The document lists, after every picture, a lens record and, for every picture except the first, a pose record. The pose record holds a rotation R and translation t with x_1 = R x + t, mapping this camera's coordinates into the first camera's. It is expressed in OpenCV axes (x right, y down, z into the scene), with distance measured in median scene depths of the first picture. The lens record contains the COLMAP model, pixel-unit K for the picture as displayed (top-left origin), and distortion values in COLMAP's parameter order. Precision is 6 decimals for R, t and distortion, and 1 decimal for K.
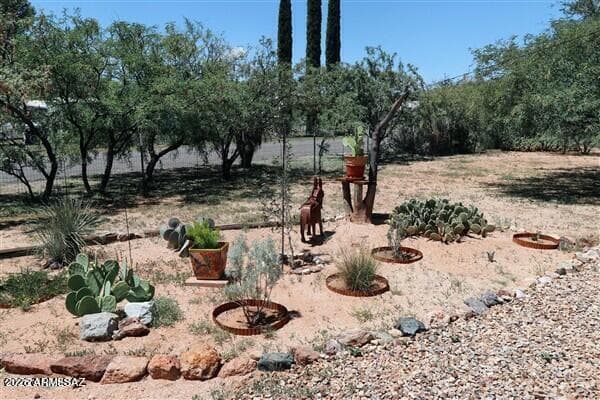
lens RADIAL K [[489.5, 0, 300.8], [0, 489.5, 203.4], [0, 0, 1]] dist [-0.005263, 0.074620]
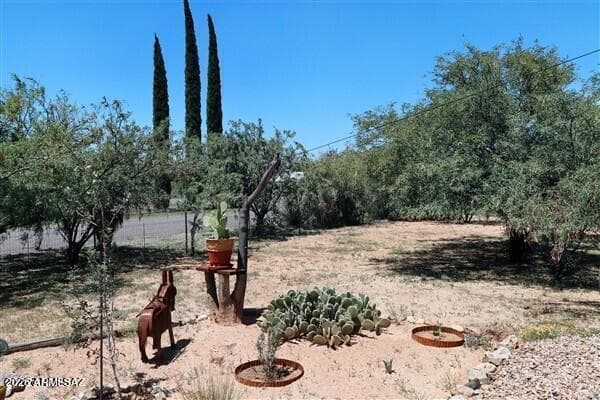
lens RADIAL K [[489.5, 0, 300.8], [0, 489.5, 203.4], [0, 0, 1]] dist [-0.005263, 0.074620]
pose [[0.977695, -0.020257, 0.209051, 0.076542], [0.049829, 0.989293, -0.137176, -0.037420], [-0.204034, 0.144533, 0.968236, 0.193433]]
